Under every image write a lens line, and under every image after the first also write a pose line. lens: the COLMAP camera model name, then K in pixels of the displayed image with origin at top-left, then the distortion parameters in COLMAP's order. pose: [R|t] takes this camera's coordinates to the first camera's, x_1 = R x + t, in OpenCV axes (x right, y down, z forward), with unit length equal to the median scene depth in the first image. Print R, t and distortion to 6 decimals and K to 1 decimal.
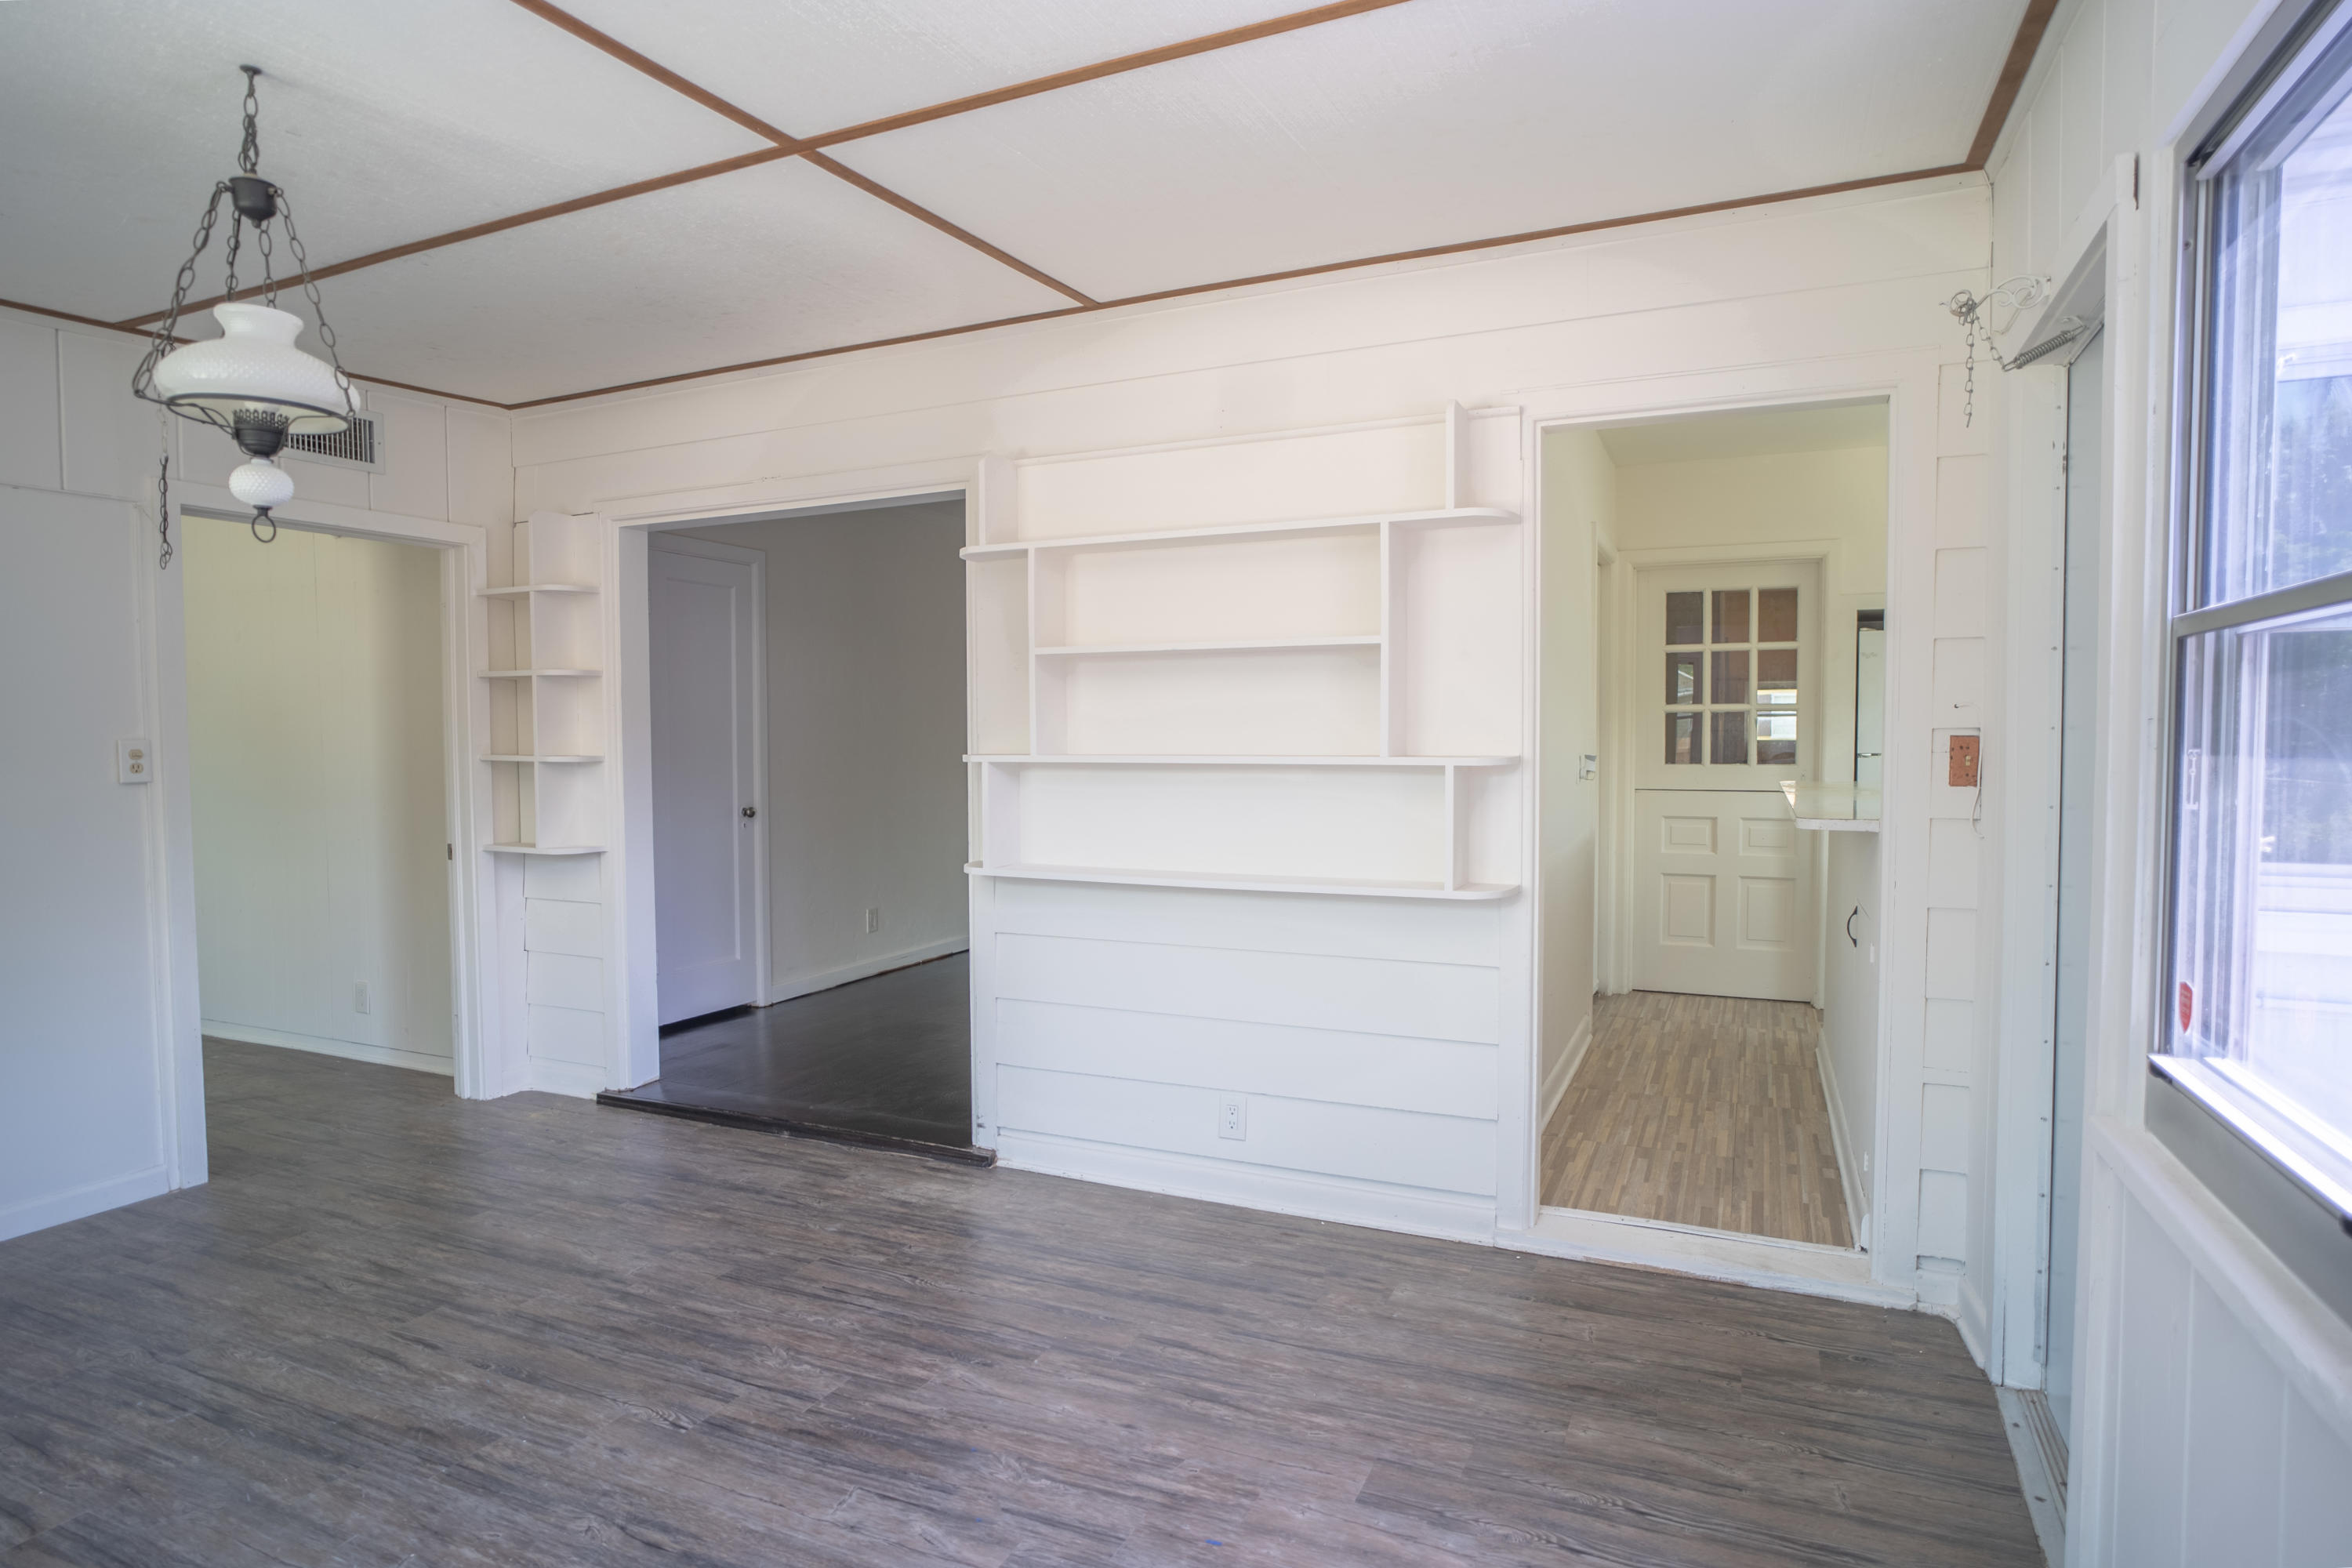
lens RADIAL K [[1240.0, 0, 1195.0], [0, 1240.0, 796.4], [0, 0, 1]] dist [-0.050226, 0.024221]
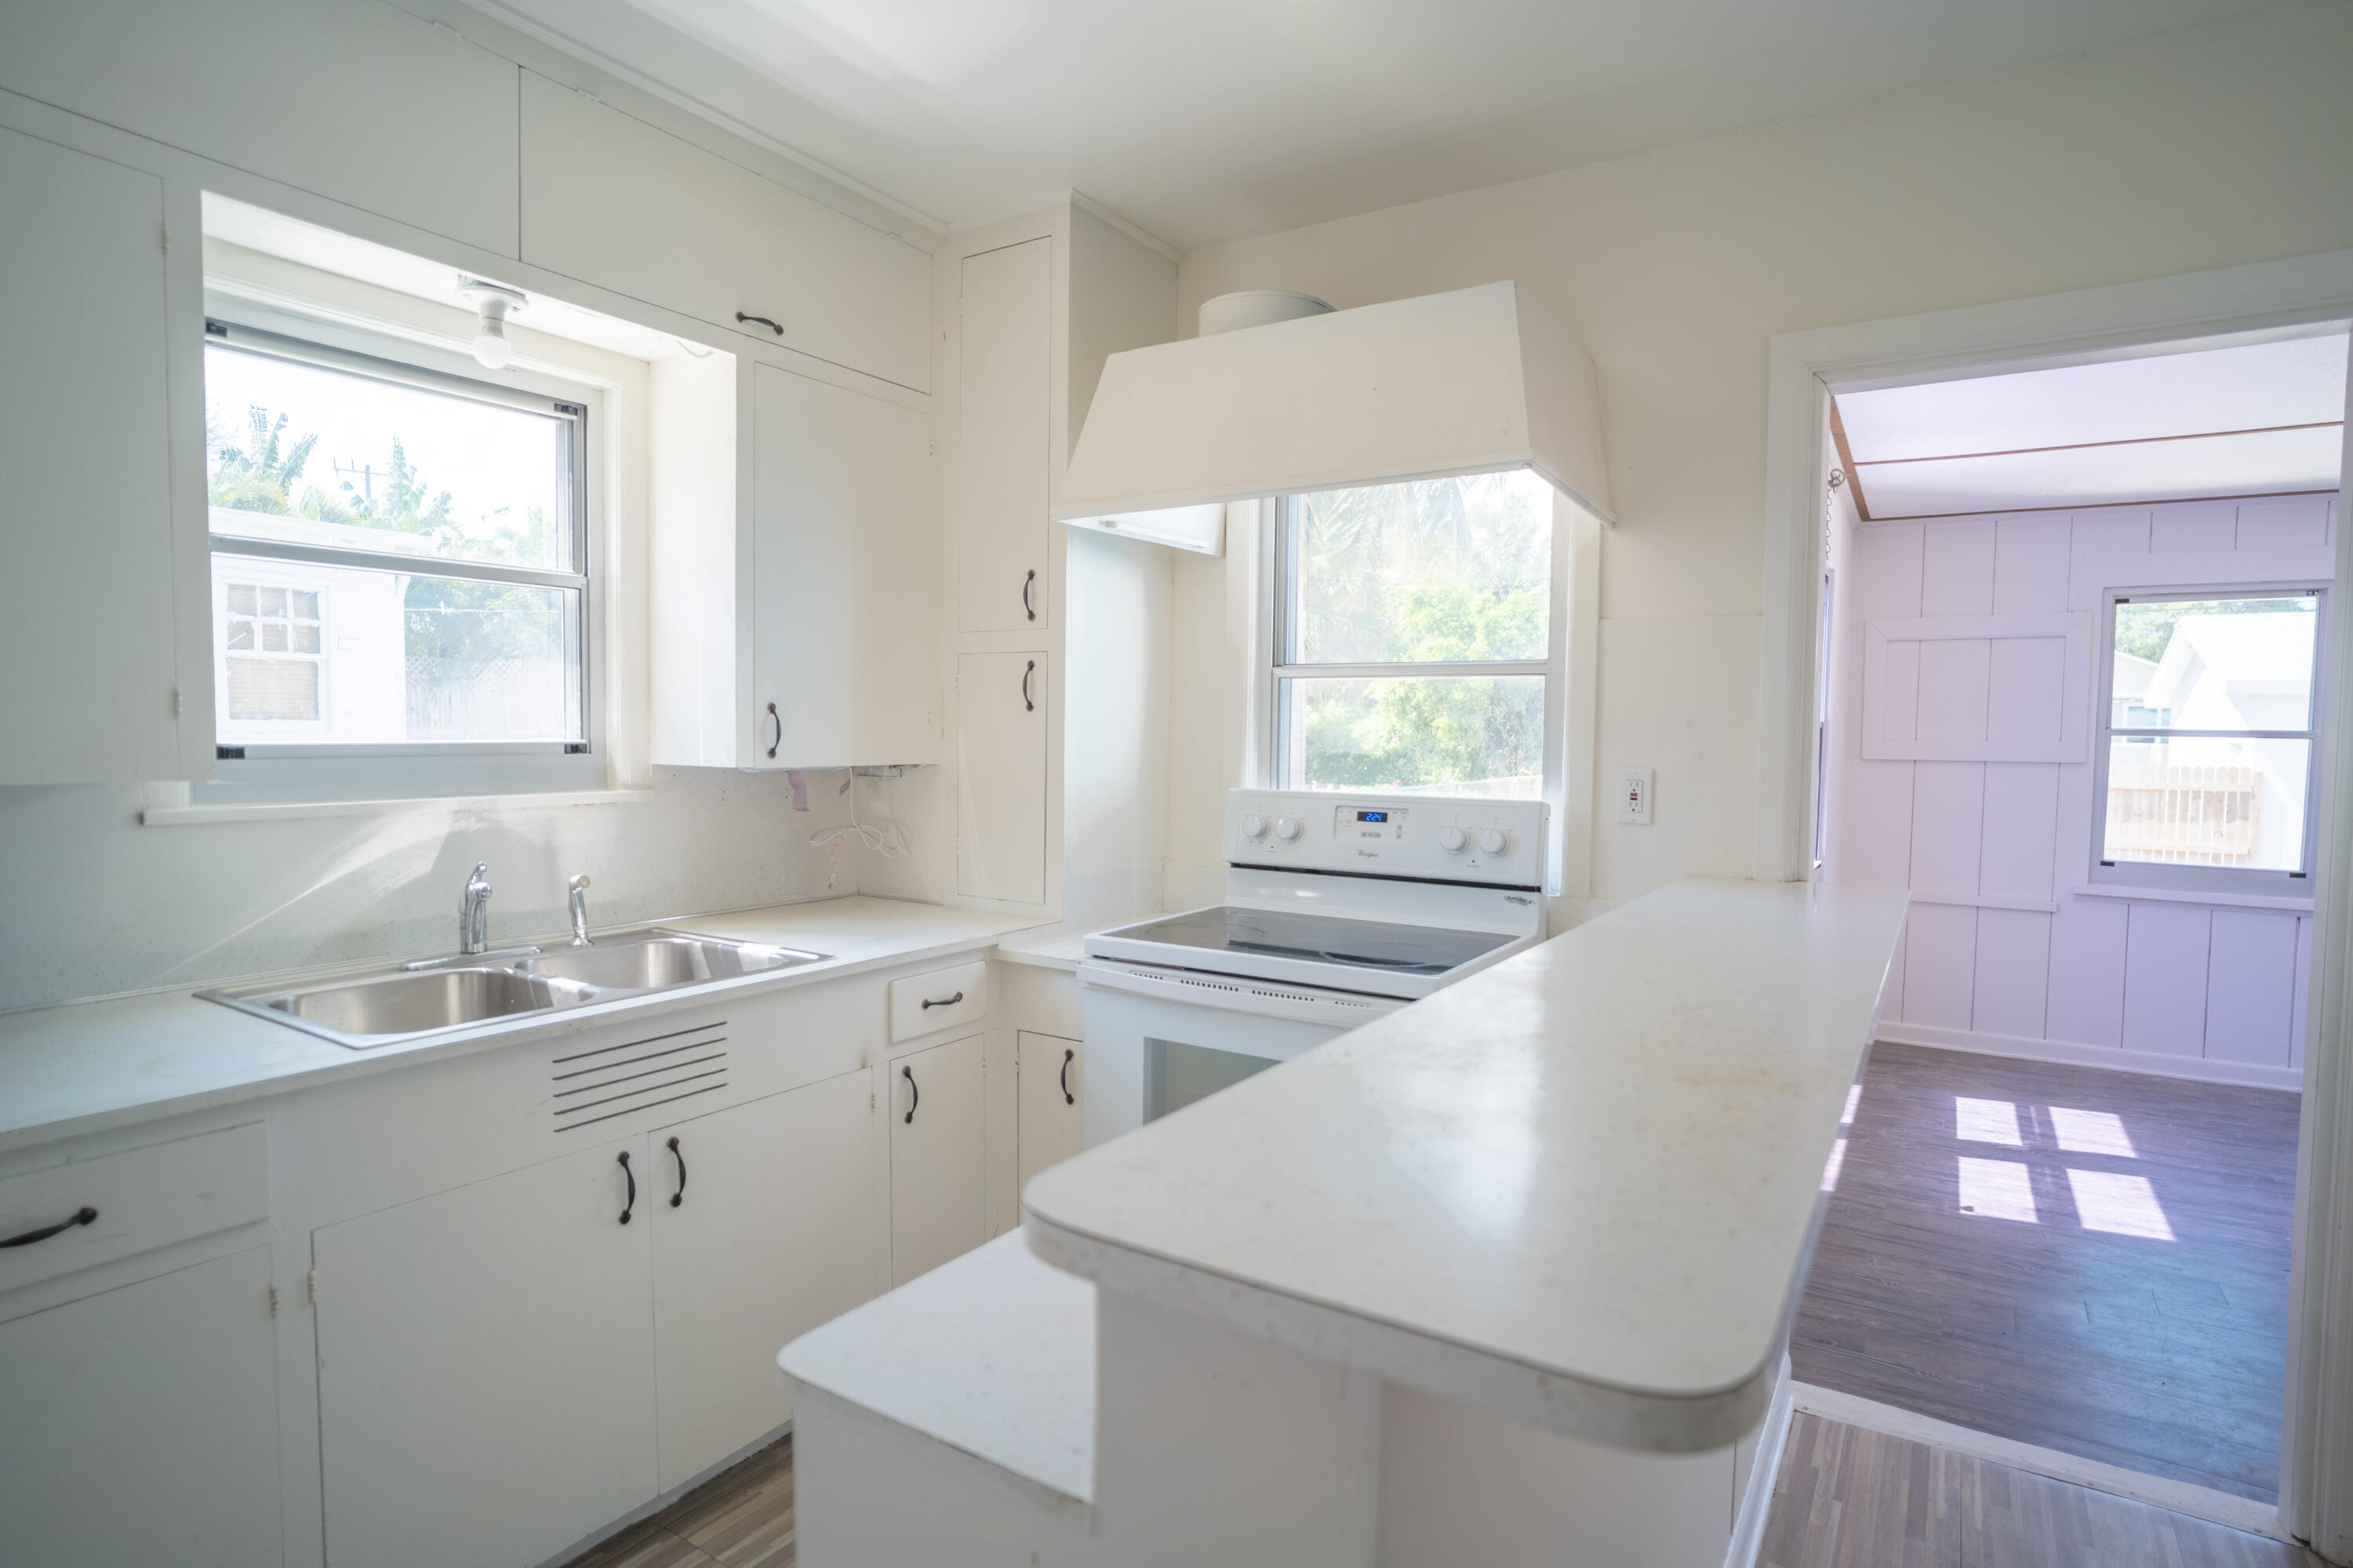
lens RADIAL K [[1240.6, 0, 1179.0], [0, 1240.6, 795.9], [0, 0, 1]] dist [-0.050226, 0.024221]
pose [[-0.990190, -0.013013, 0.139118, 0.966075], [0.001011, 0.994960, 0.100263, -0.137342], [-0.139721, 0.099420, -0.985187, 2.088311]]
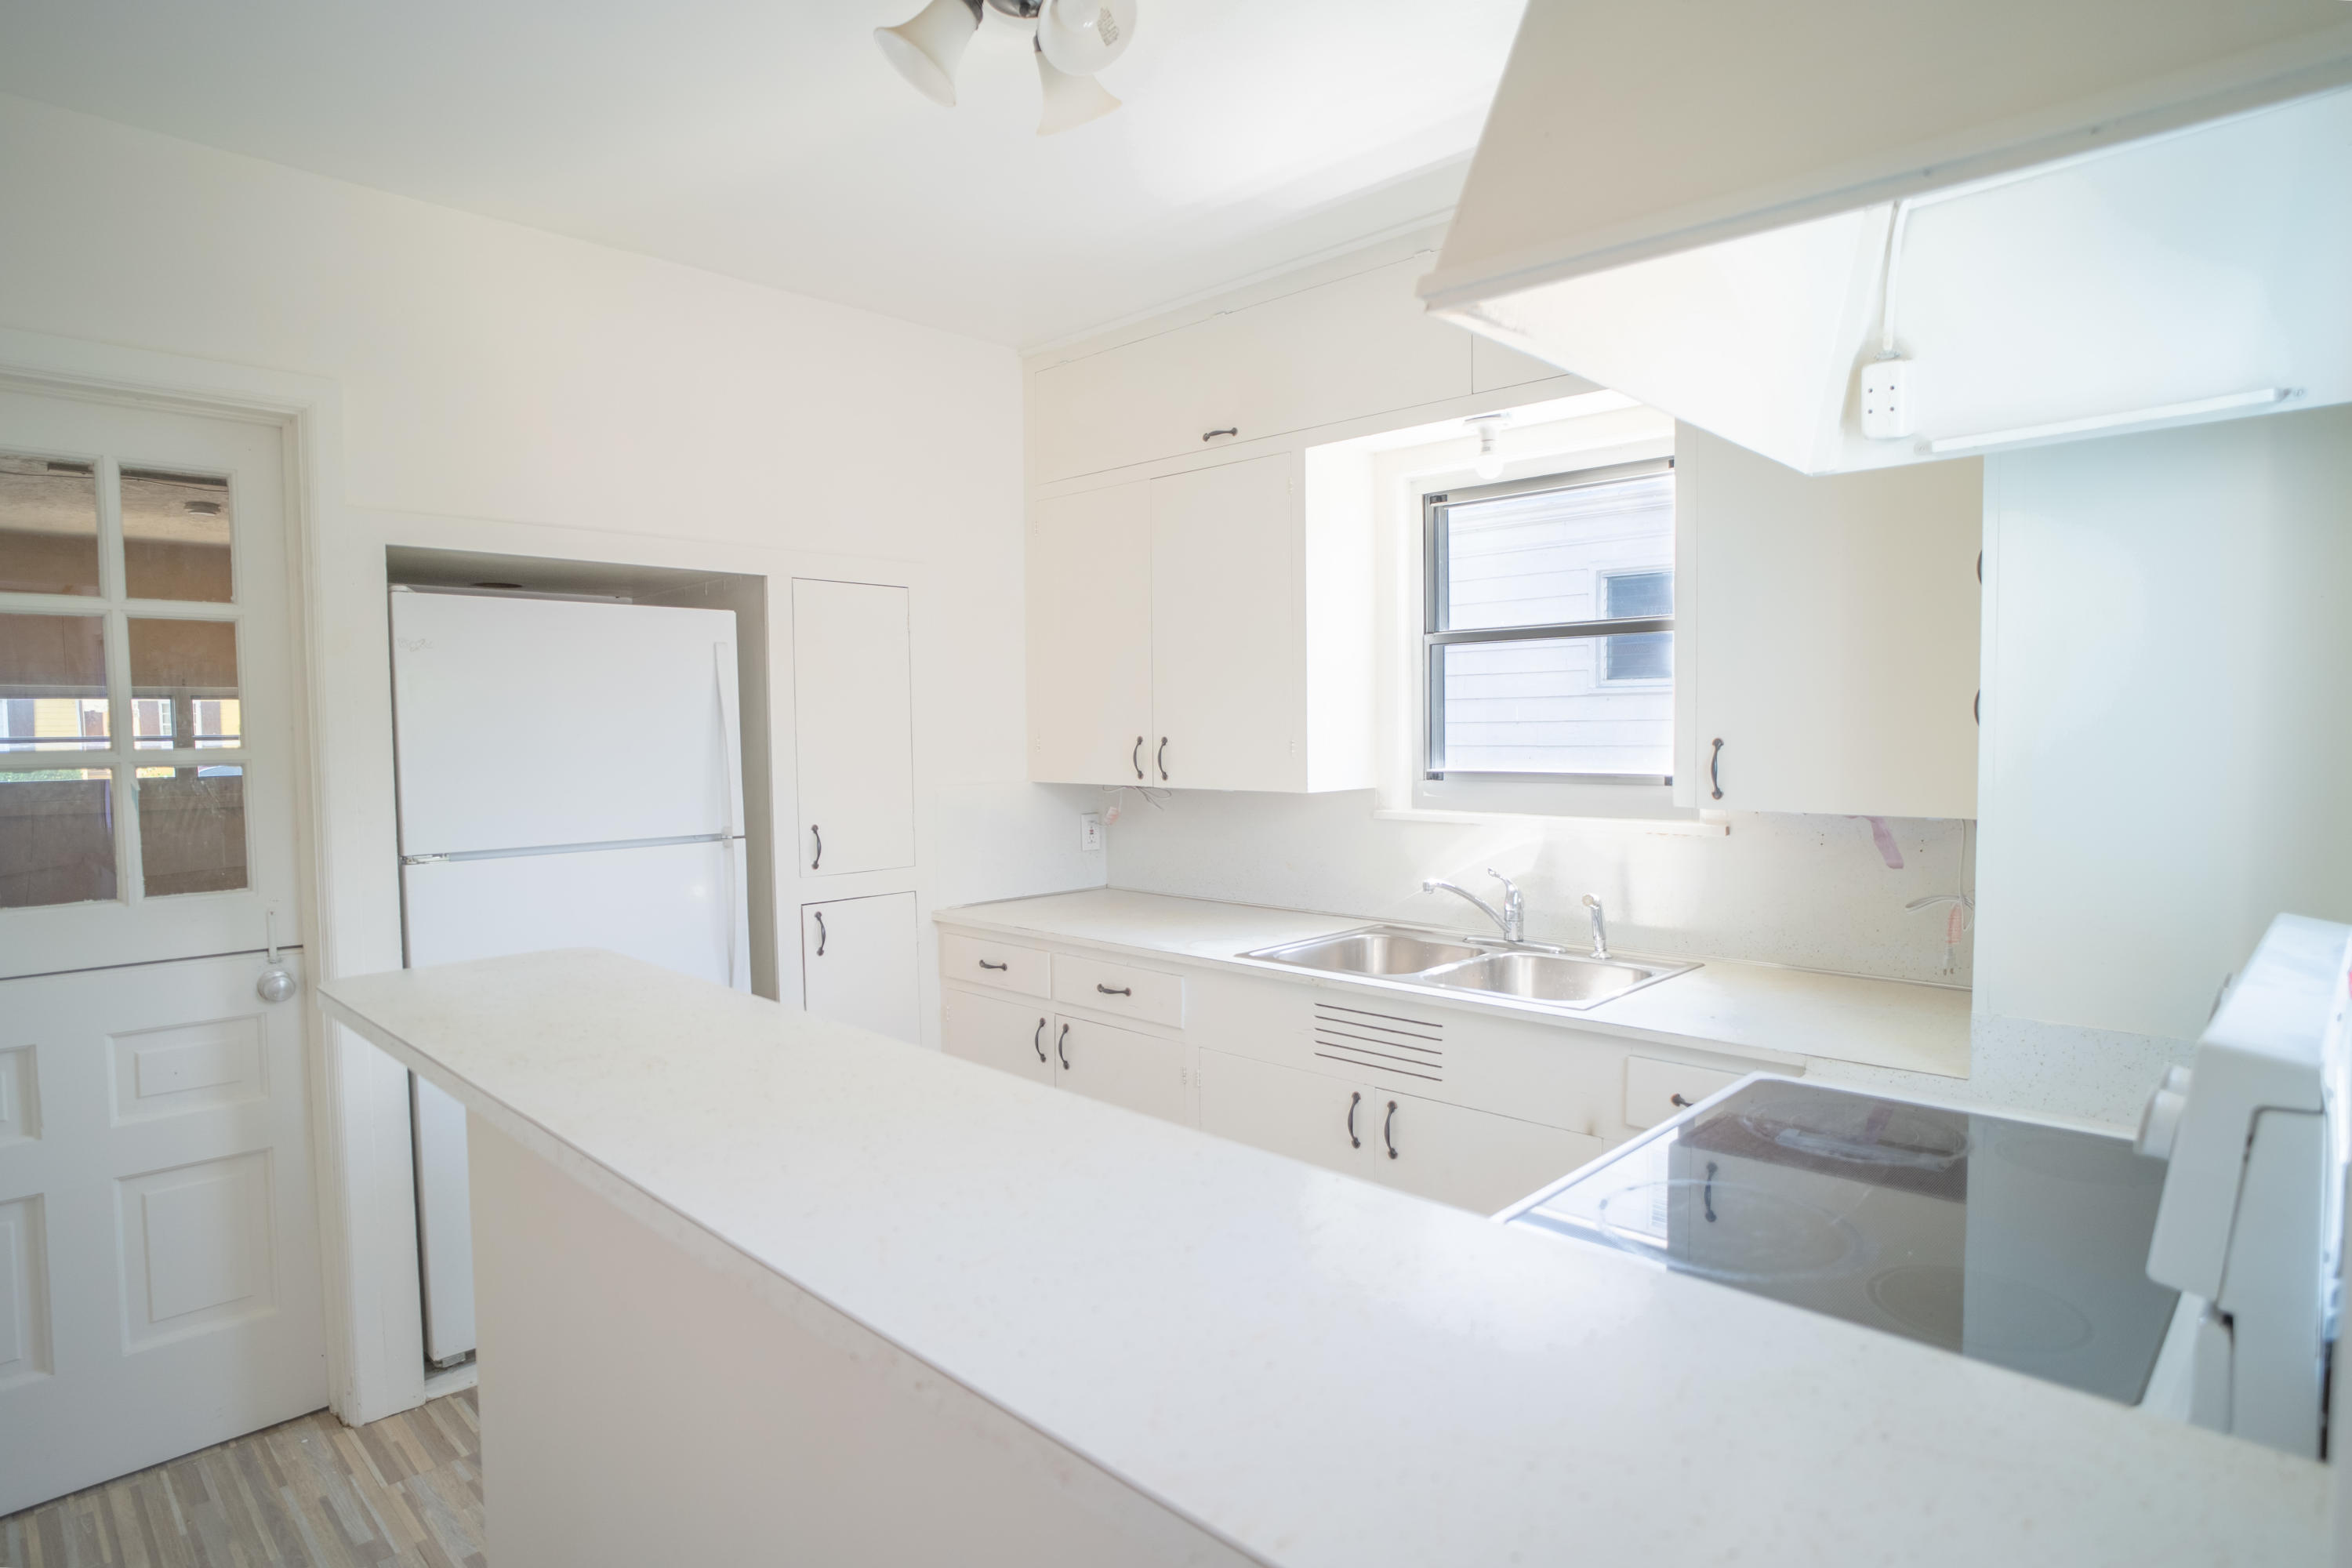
lens RADIAL K [[1240.0, 0, 1176.4], [0, 1240.0, 795.5], [0, 0, 1]] dist [-0.050226, 0.024221]
pose [[0.334120, -0.048433, 0.941285, 0.427905], [0.052926, 0.998067, 0.032568, -0.120198], [-0.941043, 0.038937, 0.336038, 1.186636]]
